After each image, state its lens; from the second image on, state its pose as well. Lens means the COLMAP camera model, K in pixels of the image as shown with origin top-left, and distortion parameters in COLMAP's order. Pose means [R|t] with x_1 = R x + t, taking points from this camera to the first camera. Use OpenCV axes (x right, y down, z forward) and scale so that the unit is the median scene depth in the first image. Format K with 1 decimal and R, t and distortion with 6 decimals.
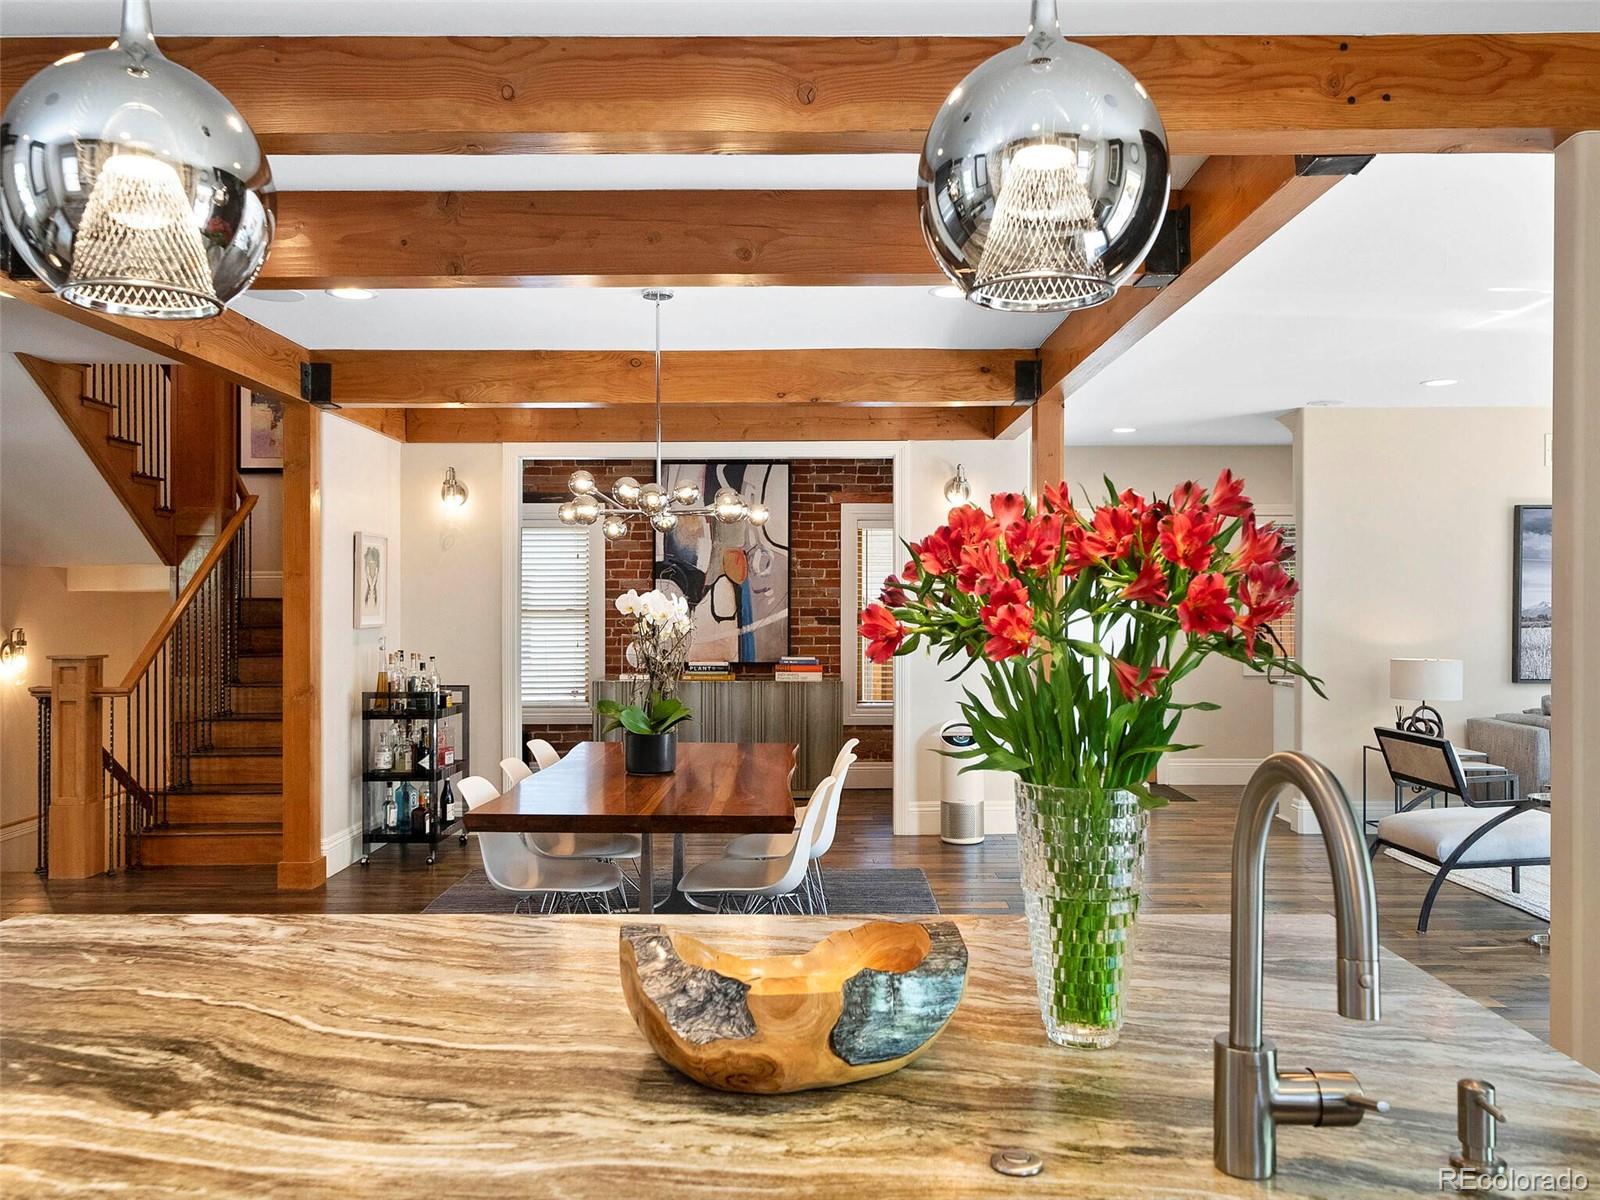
lens RADIAL K [[1198.7, 0, 840.8], [0, 1198.7, 601.5], [0, 0, 1]] dist [0.021152, -0.000178]
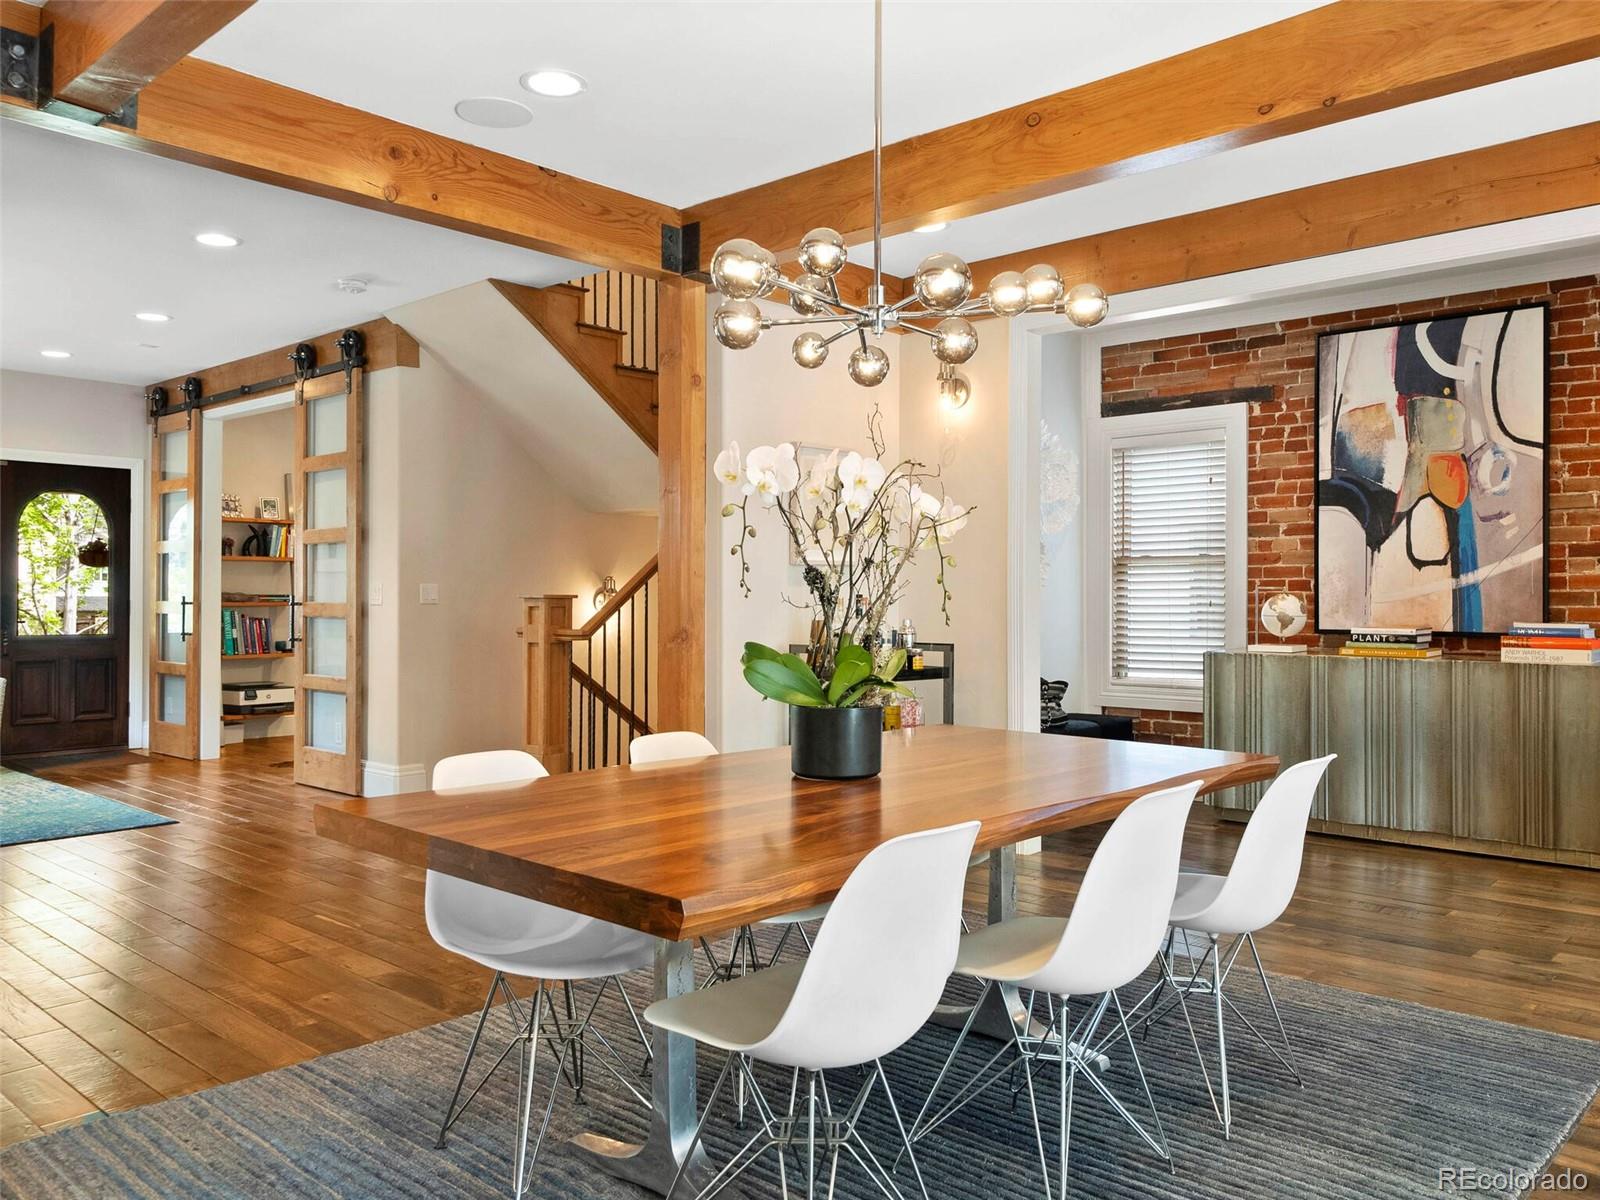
lens RADIAL K [[1249.0, 0, 799.9], [0, 1249.0, 587.2], [0, 0, 1]] dist [-0.004460, -0.002499]
pose [[0.721143, -0.006091, -0.692759, 0.121236], [0.002492, 0.999978, -0.006198, 0.030300], [0.692782, 0.002743, 0.721142, 0.289334]]
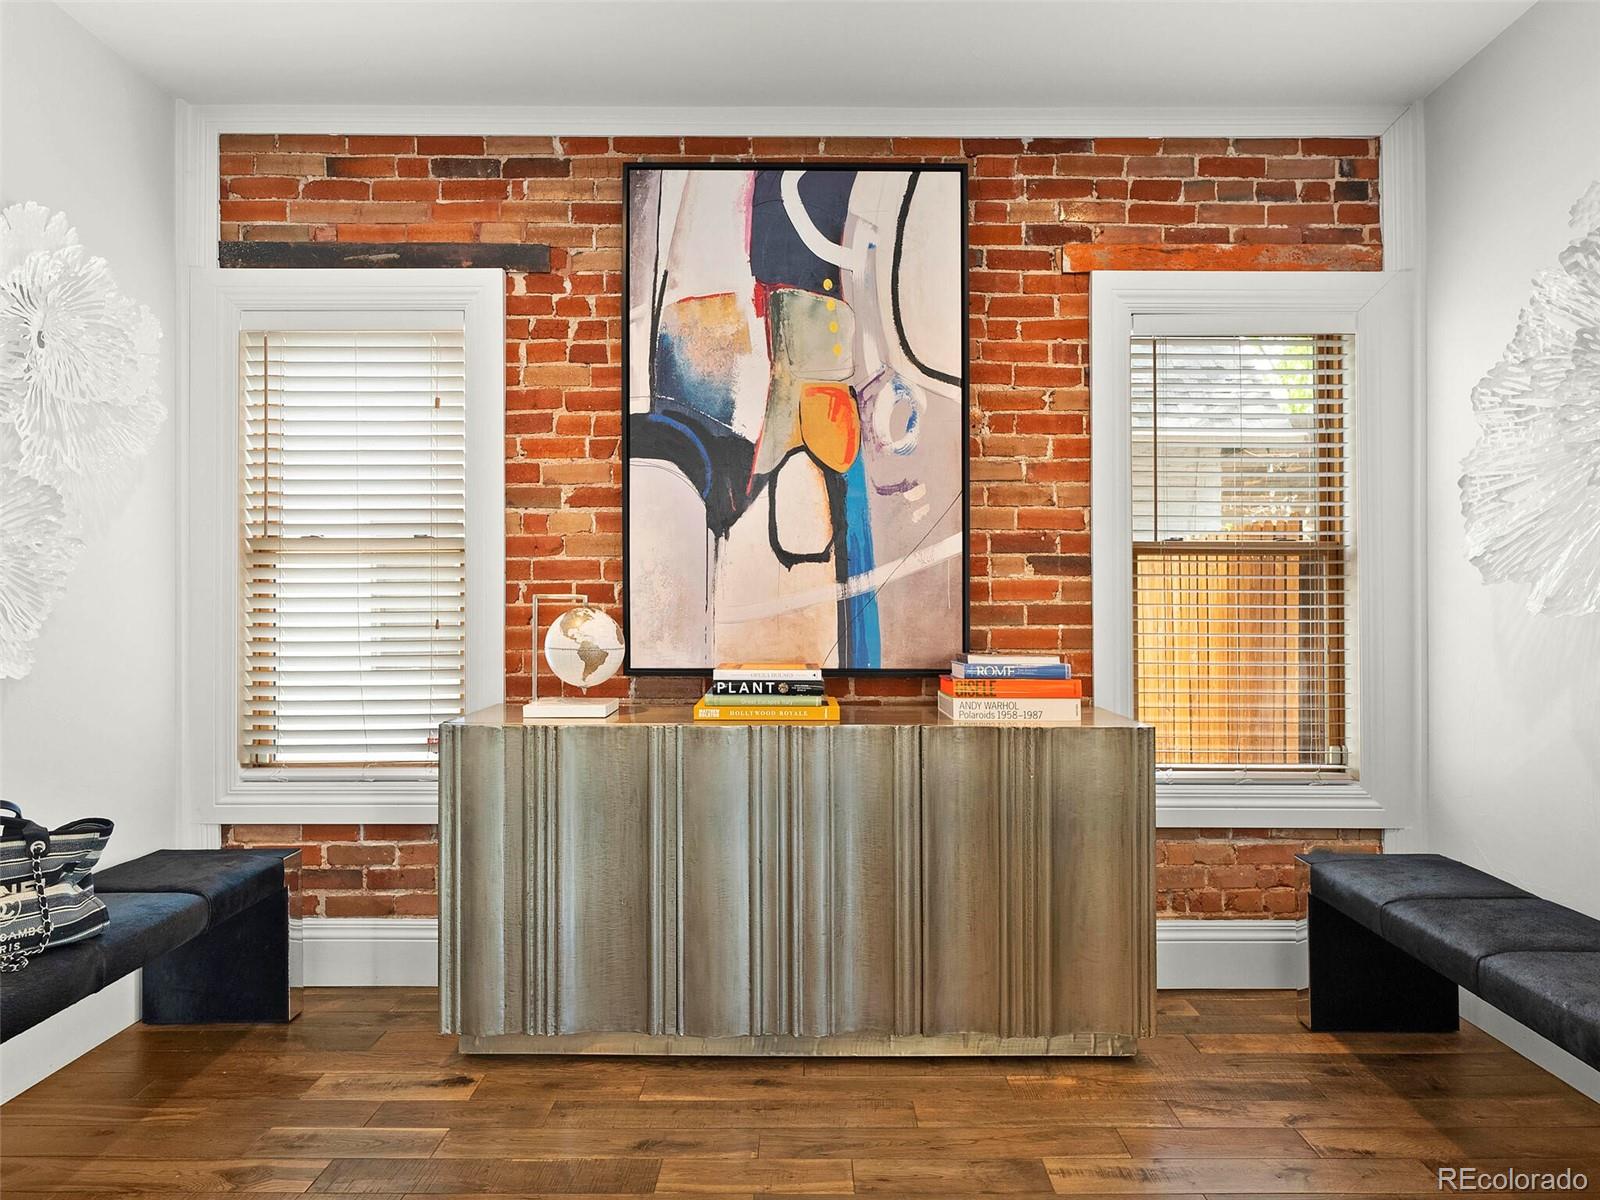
lens RADIAL K [[1007.4, 0, 790.1], [0, 1007.4, 612.6], [0, 0, 1]] dist [0.007585, 0.004652]
pose [[0.999063, 0.000077, -0.043278, -0.086675], [0.000271, 0.999968, 0.008031, 0.029438], [0.043277, -0.008036, 0.999031, 0.667076]]
